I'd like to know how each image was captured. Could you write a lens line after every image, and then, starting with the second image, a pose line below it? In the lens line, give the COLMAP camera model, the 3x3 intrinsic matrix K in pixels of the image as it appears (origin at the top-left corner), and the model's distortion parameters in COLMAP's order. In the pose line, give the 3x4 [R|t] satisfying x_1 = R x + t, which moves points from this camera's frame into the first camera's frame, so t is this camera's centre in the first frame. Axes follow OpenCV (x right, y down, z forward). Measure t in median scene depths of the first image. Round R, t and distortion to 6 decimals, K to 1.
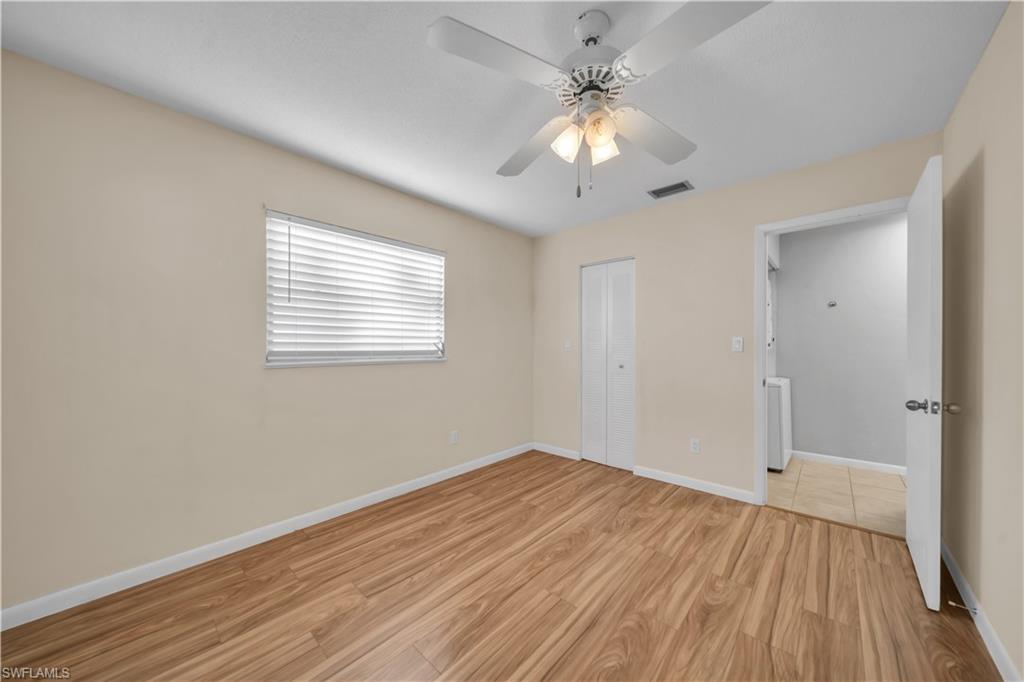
lens RADIAL K [[355.7, 0, 515.4], [0, 355.7, 344.5], [0, 0, 1]] dist [-0.002094, -0.000332]
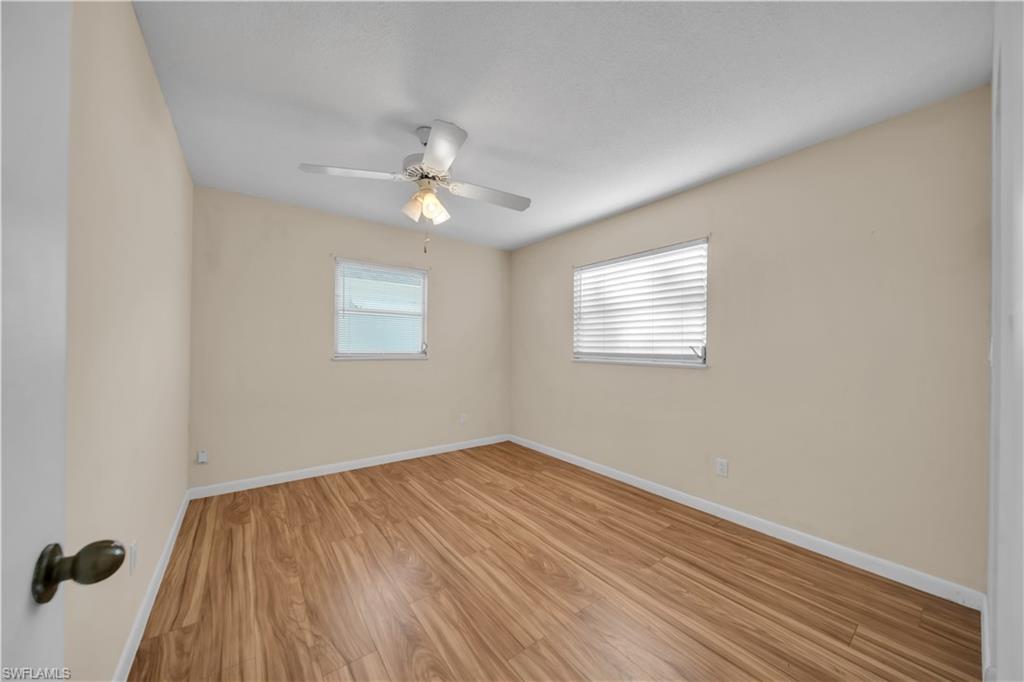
lens RADIAL K [[355.7, 0, 513.8], [0, 355.7, 343.6], [0, 0, 1]] dist [-0.002094, -0.000332]
pose [[-0.192455, -0.013334, -0.981215, 0.900779], [-0.008285, 0.999894, -0.011963, 0.003179], [0.981271, 0.005827, -0.192545, 0.924467]]
